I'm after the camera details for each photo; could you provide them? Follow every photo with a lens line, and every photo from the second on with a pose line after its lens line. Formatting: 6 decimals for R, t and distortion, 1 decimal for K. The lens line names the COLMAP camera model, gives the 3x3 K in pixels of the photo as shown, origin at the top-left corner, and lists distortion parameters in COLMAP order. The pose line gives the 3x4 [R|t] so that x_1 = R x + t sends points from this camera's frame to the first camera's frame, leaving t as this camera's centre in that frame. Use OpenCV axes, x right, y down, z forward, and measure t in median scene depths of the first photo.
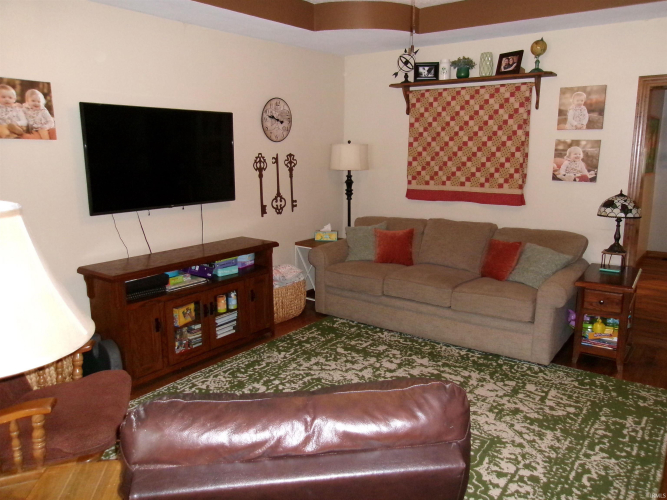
lens RADIAL K [[526.7, 0, 353.9], [0, 526.7, 254.2], [0, 0, 1]] dist [0.016941, 0.005508]
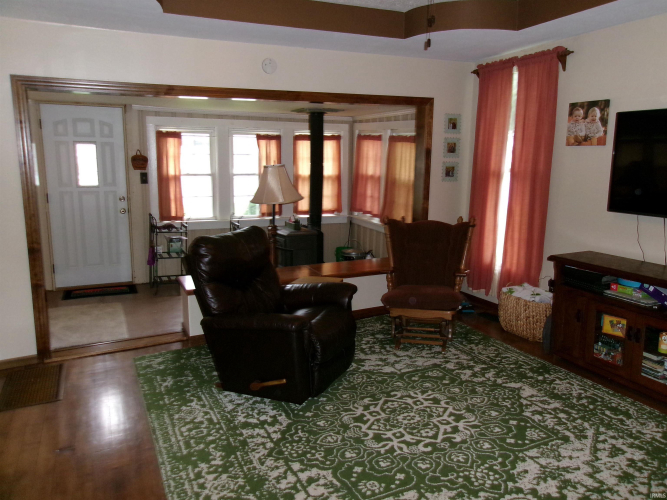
lens RADIAL K [[526.7, 0, 333.3], [0, 526.7, 249.7], [0, 0, 1]] dist [0.016941, 0.005508]
pose [[-0.500368, 0.152534, -0.852271, 0.743401], [-0.173349, 0.946778, 0.271221, -0.190364], [0.848282, 0.283451, -0.447296, 0.976796]]
